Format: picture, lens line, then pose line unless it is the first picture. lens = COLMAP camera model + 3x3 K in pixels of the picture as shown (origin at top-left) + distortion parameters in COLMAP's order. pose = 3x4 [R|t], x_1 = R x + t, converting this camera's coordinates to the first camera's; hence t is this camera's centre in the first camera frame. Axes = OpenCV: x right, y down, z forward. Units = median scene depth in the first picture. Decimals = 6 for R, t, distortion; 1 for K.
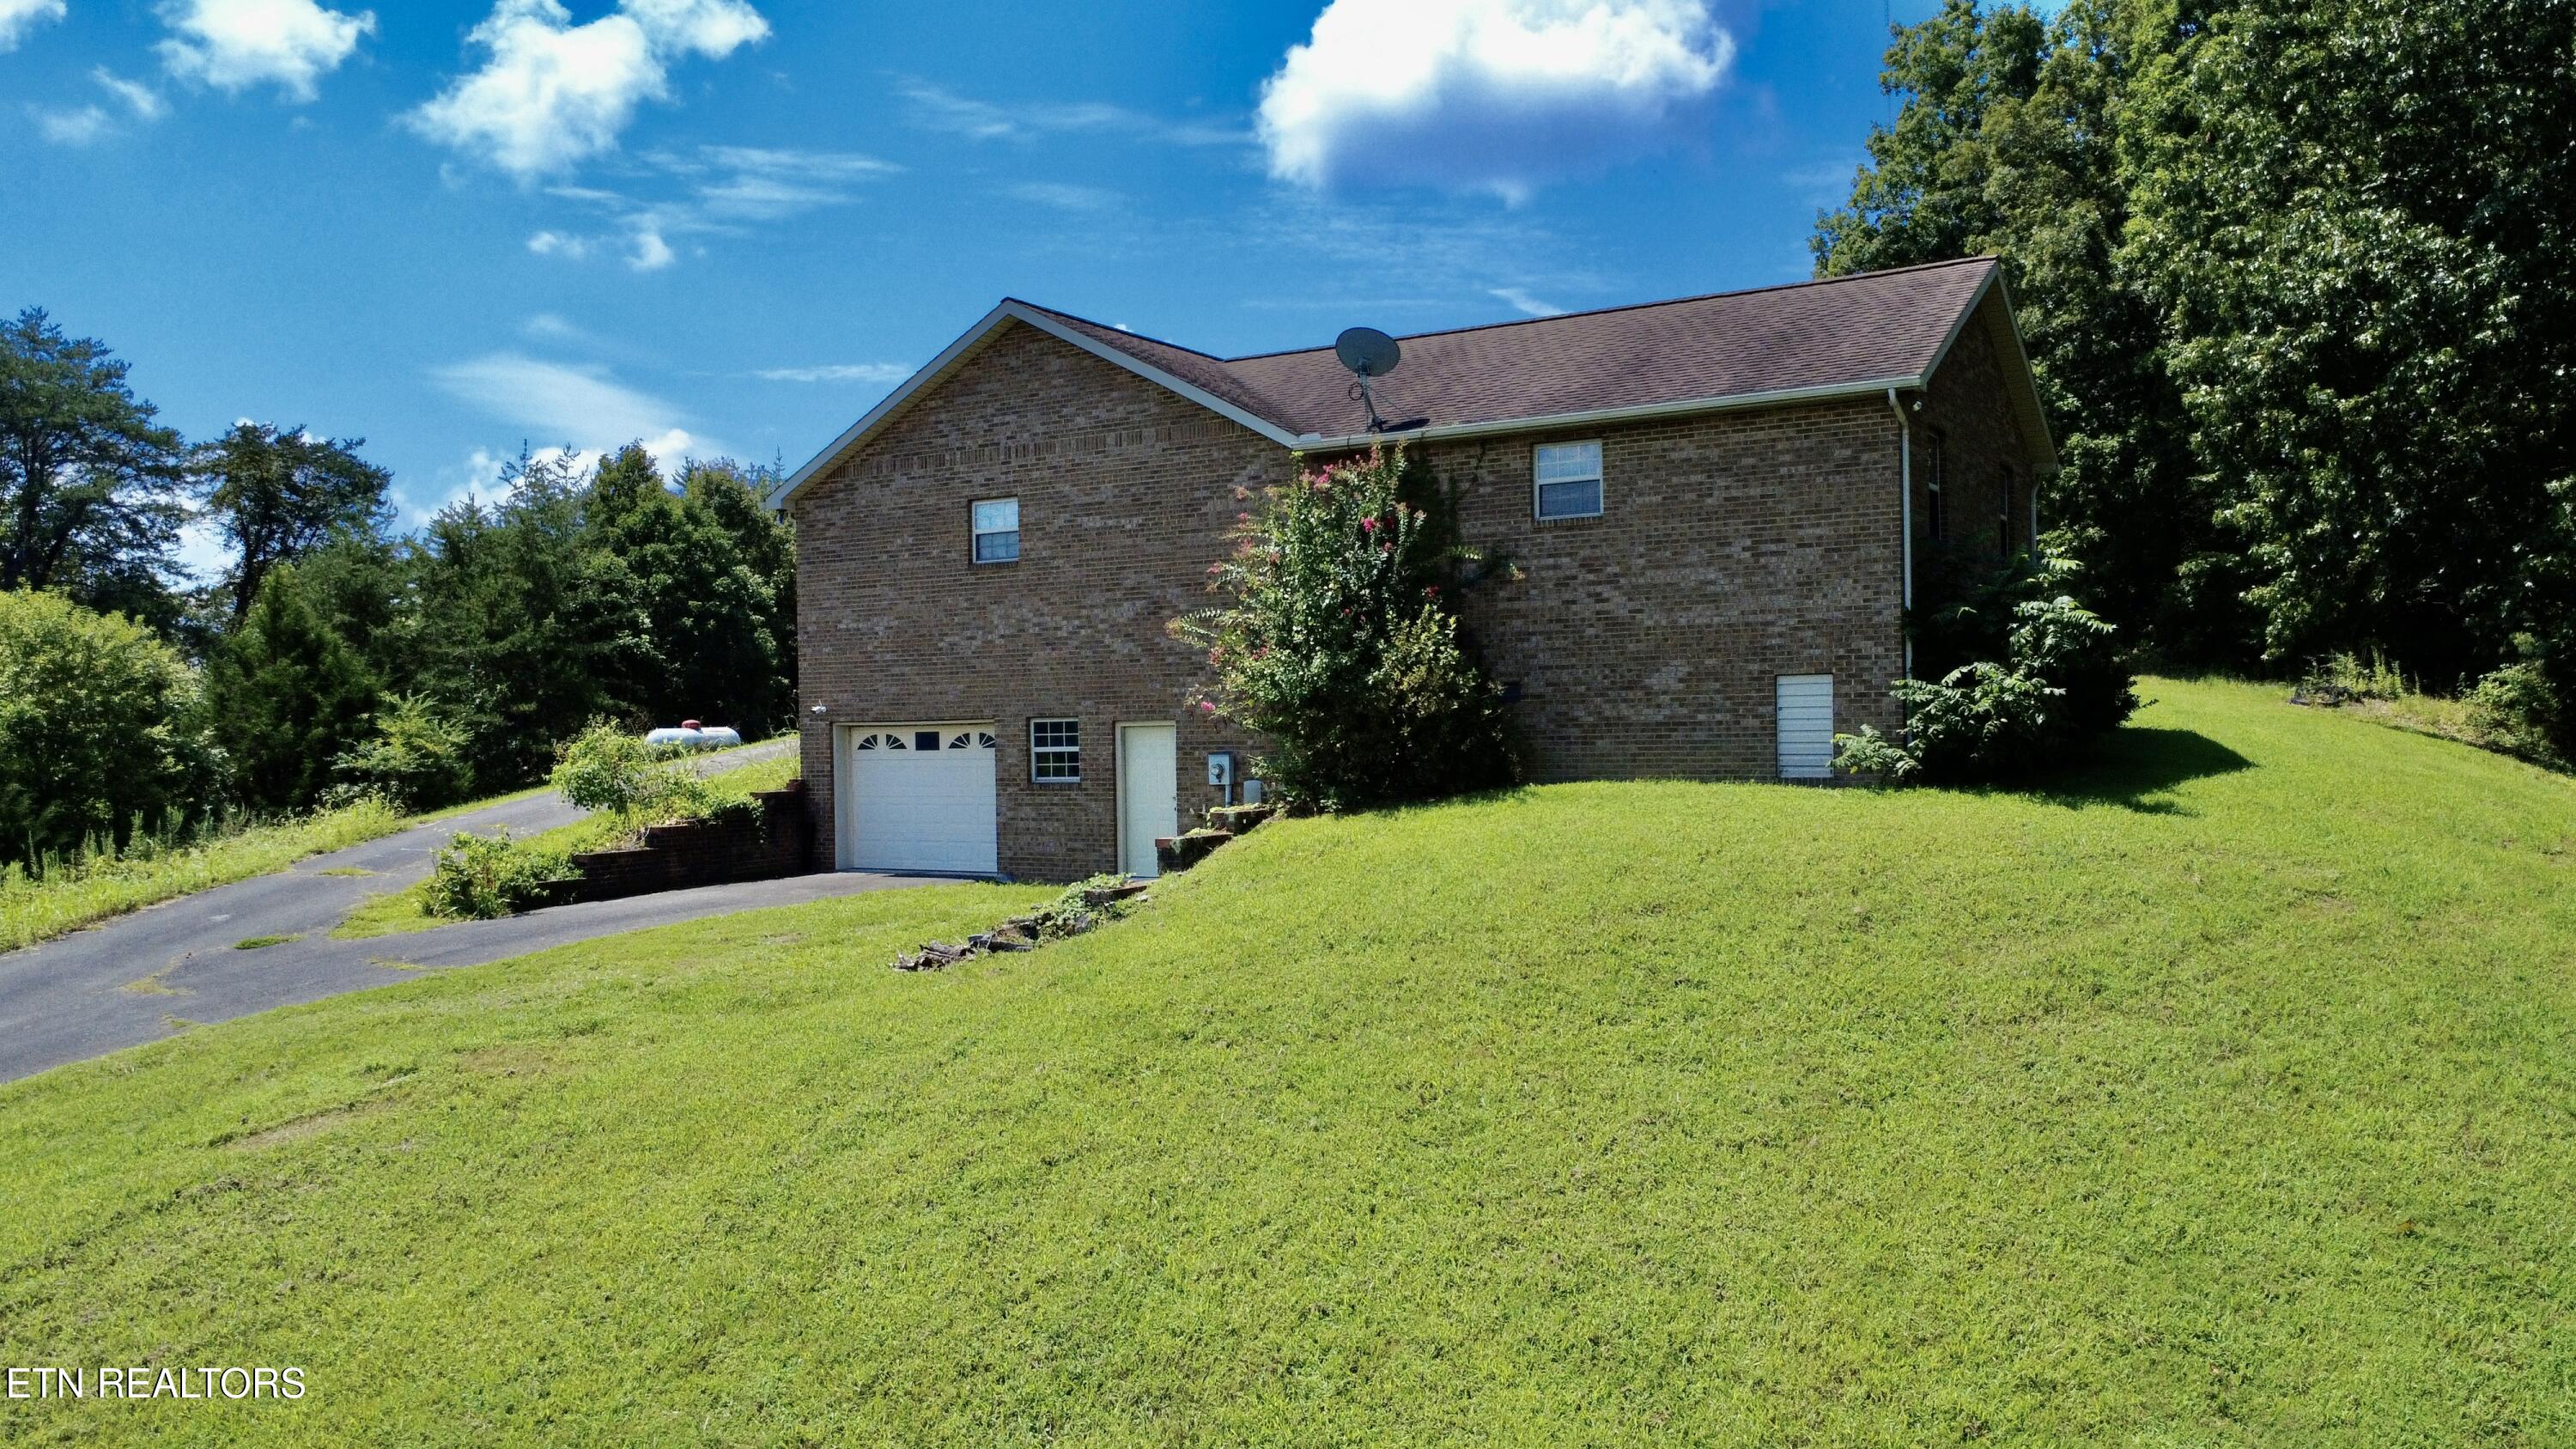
lens RADIAL K [[1928.5, 0, 1285.0], [0, 1928.5, 724.8], [0, 0, 1]] dist [-0.000953, 0.006057]
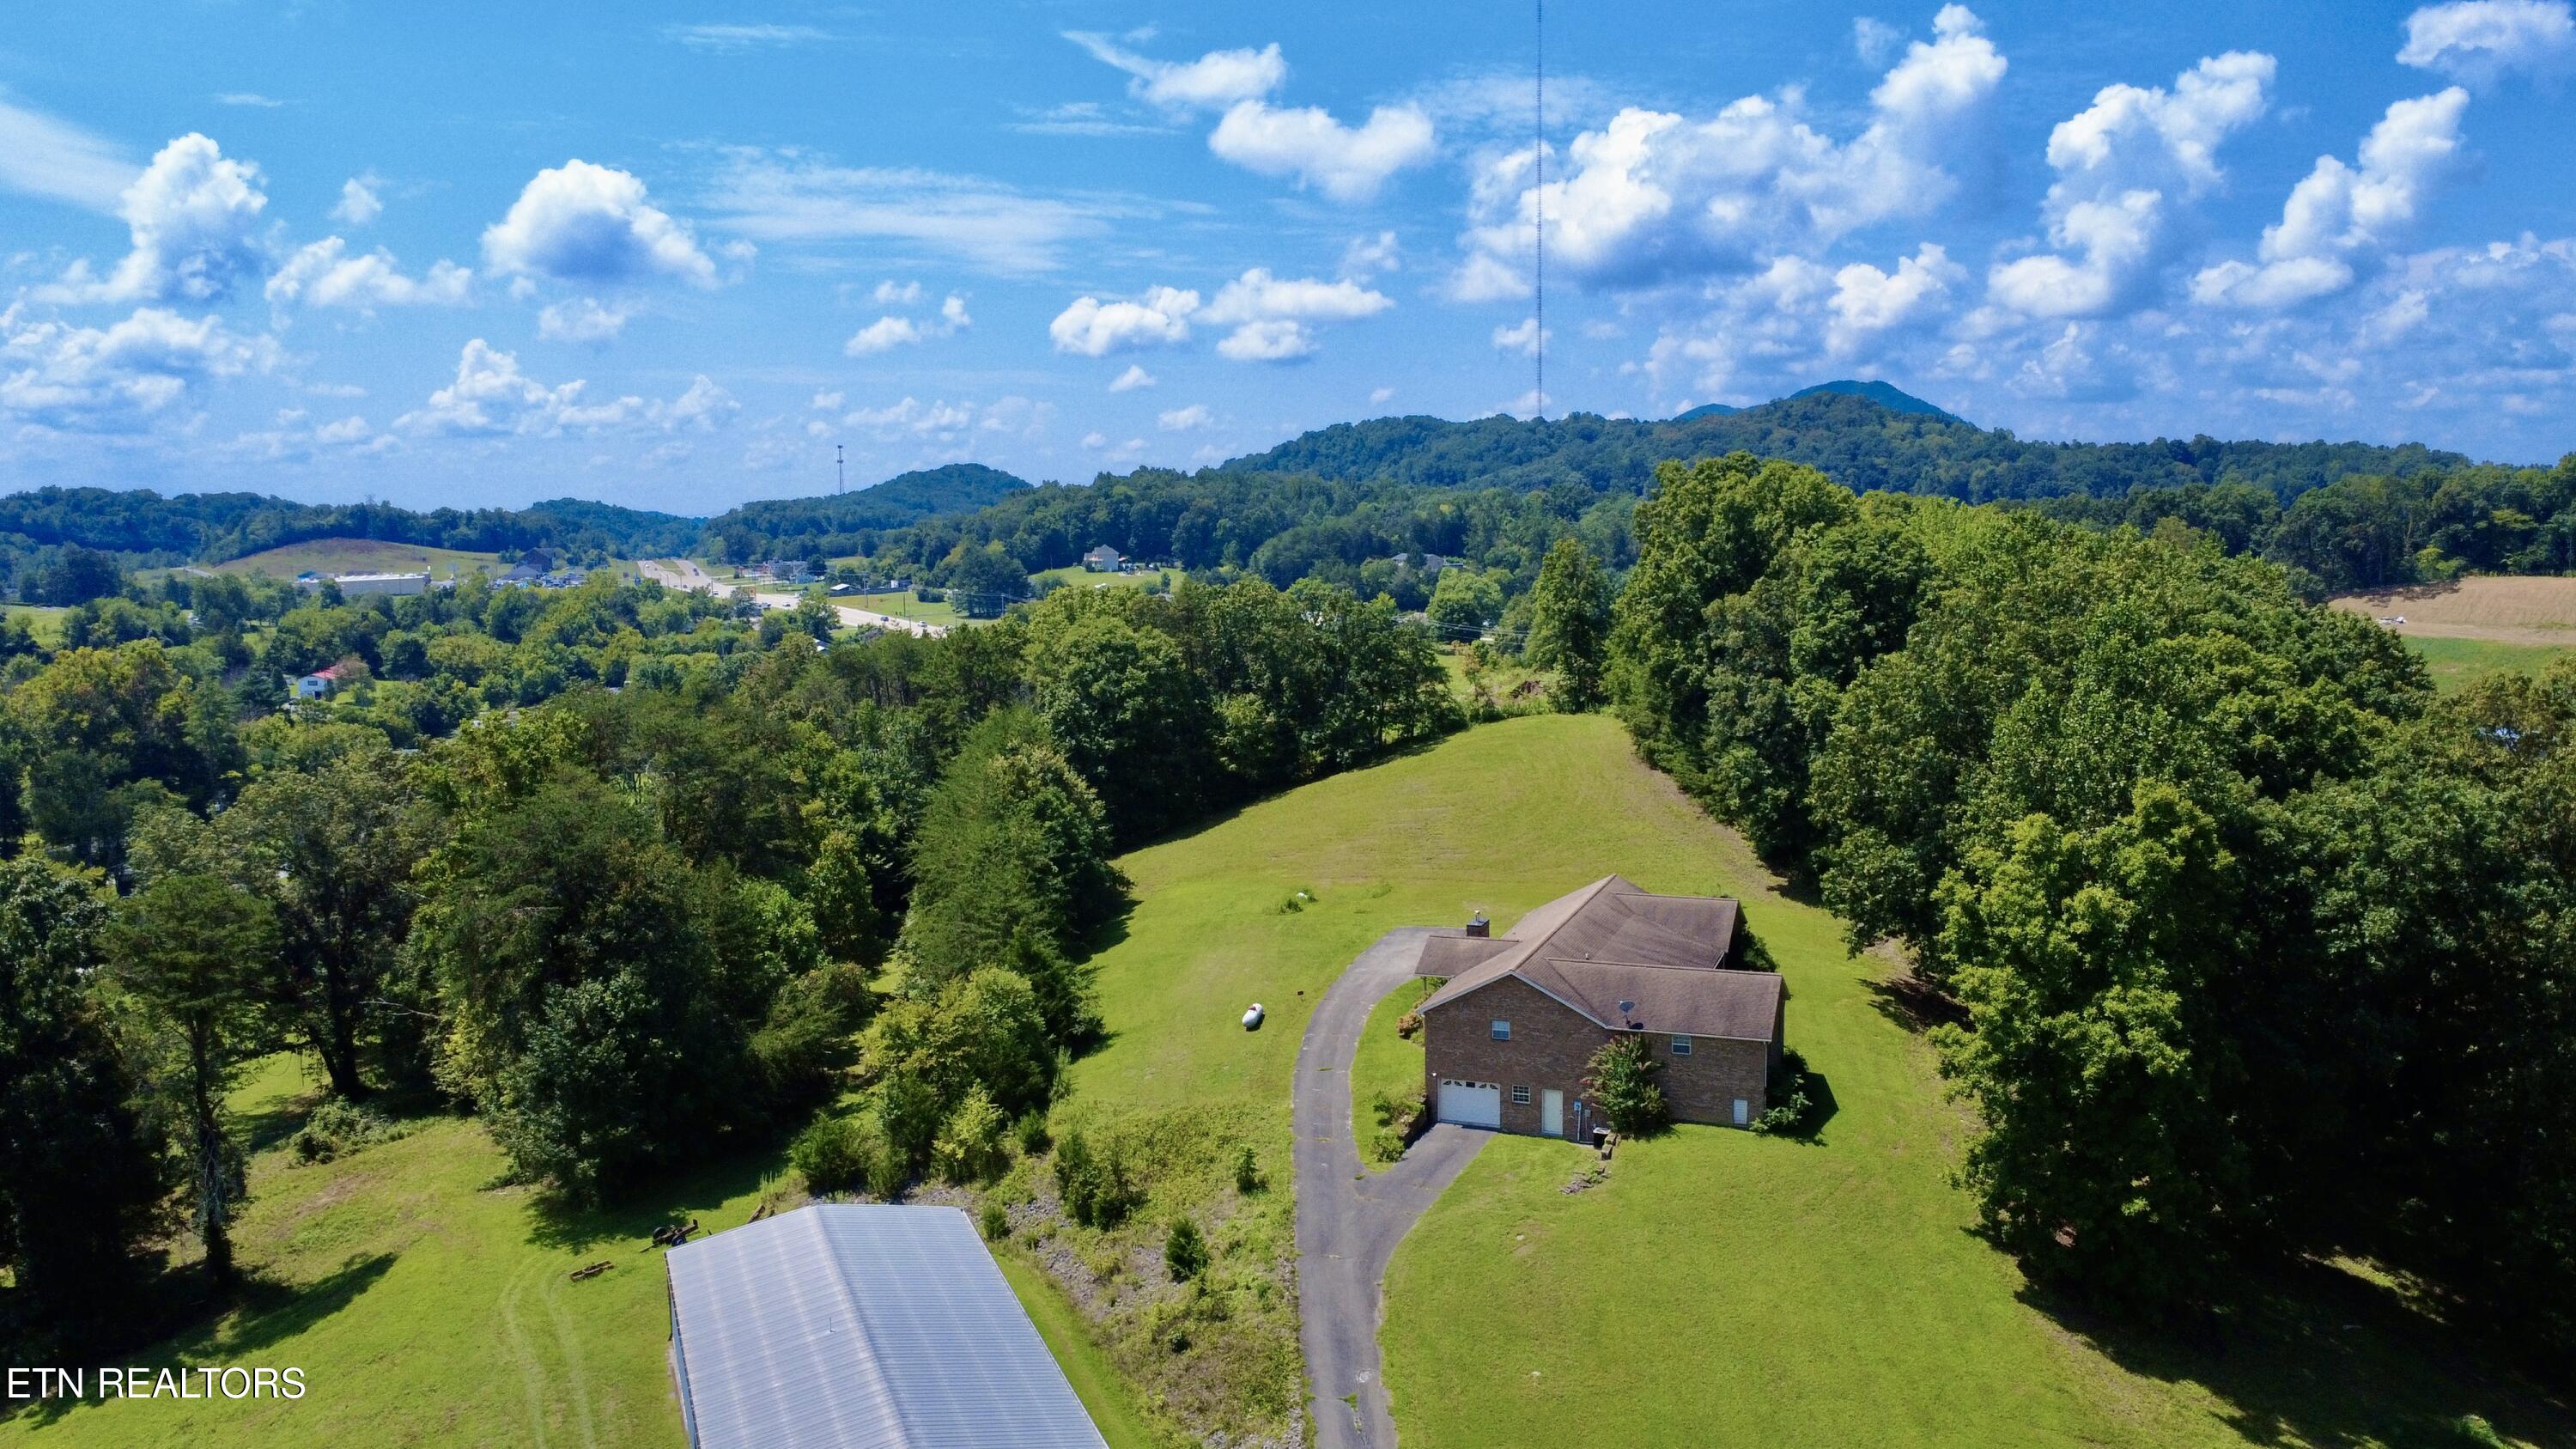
lens RADIAL K [[1934.0, 0, 1289.3], [0, 1934.0, 723.3], [0, 0, 1]] dist [0.000129, -0.000997]
pose [[0.983375, -0.013202, 0.181104, -1.163537], [-0.005514, 0.994723, 0.102453, -1.017634], [-0.181500, -0.101749, 0.978113, -2.295535]]
